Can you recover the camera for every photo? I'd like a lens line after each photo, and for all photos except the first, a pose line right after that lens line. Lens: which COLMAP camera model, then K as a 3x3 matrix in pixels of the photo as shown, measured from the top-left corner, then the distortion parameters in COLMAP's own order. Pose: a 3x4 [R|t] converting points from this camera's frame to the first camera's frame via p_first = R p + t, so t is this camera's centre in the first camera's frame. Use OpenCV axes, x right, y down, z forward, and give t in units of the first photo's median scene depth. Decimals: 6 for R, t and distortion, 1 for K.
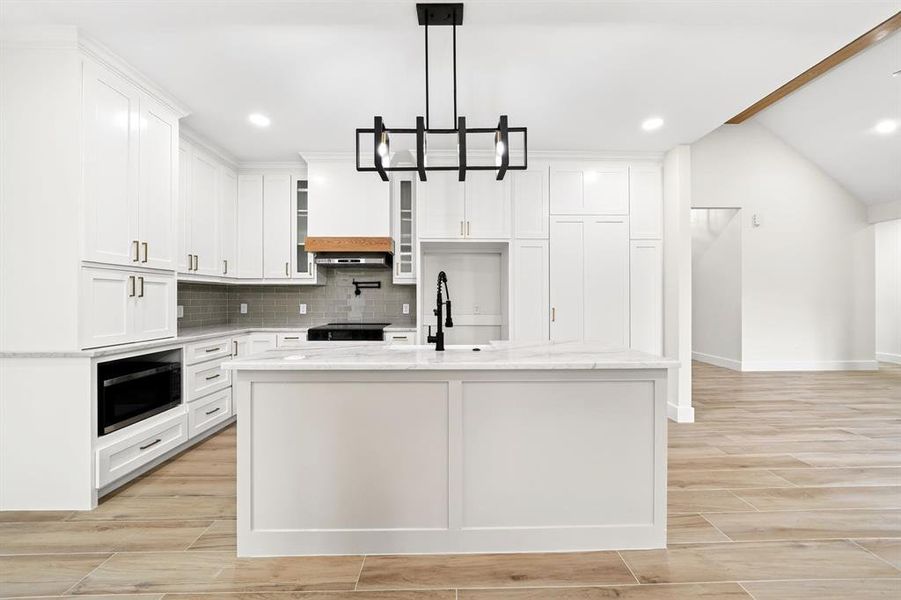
lens RADIAL K [[335.9, 0, 450.5], [0, 335.9, 300.0], [0, 0, 1]] dist [-0.008486, 0.000185]
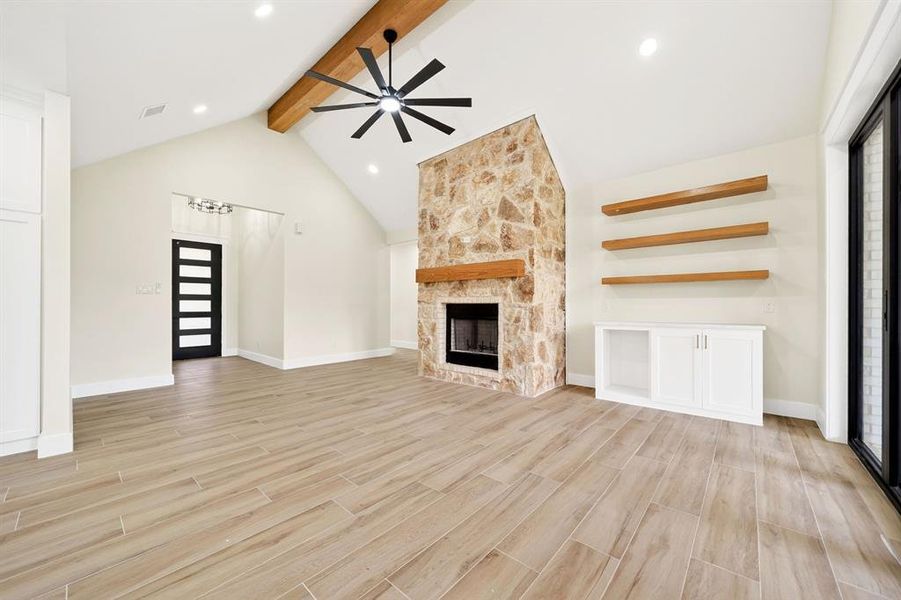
lens RADIAL K [[339.1, 0, 451.7], [0, 339.1, 305.3], [0, 0, 1]] dist [-0.010042, 0.000100]
pose [[0.675249, 0.002170, 0.737586, 0.837530], [0.000461, 0.999994, -0.003364, 0.028989], [-0.737589, 0.002611, 0.675245, -0.203988]]
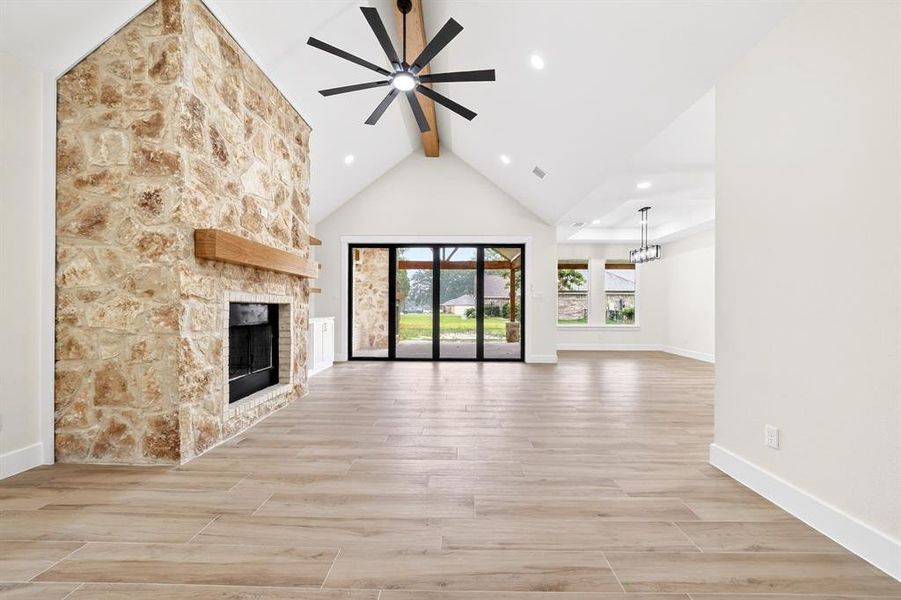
lens RADIAL K [[339.1, 0, 451.7], [0, 339.1, 305.3], [0, 0, 1]] dist [-0.010042, 0.000100]
pose [[-0.999044, -0.001348, 0.043686, 1.405538], [-0.001609, 0.999981, -0.005939, 0.027949], [-0.043677, -0.006003, -0.999028, 1.957215]]
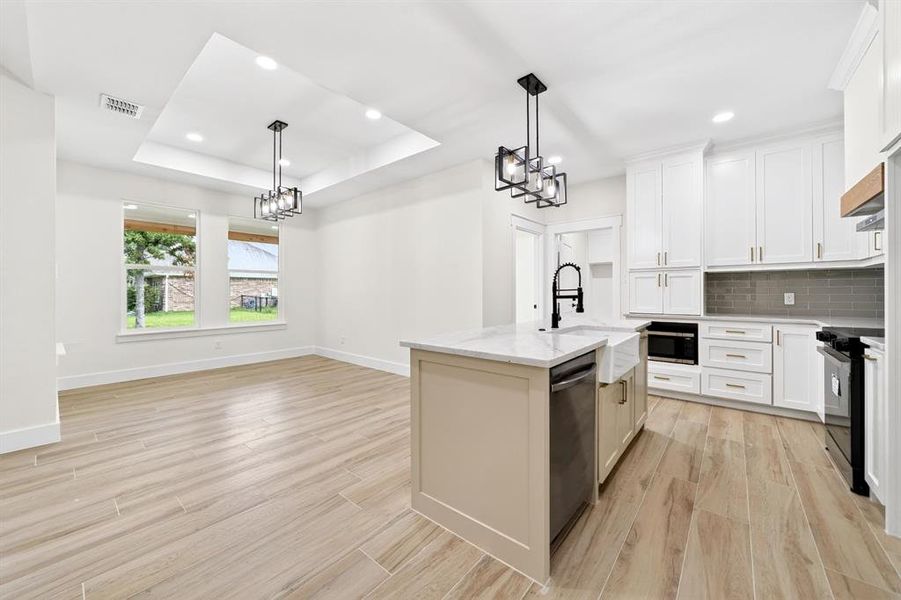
lens RADIAL K [[340.8, 0, 449.4], [0, 340.8, 291.6], [0, 0, 1]] dist [-0.007644, -0.000104]
pose [[-0.656885, 0.003812, -0.753981, 0.778396], [0.004661, 0.999989, 0.000995, 0.007530], [0.753976, -0.002861, -0.656895, 1.013847]]
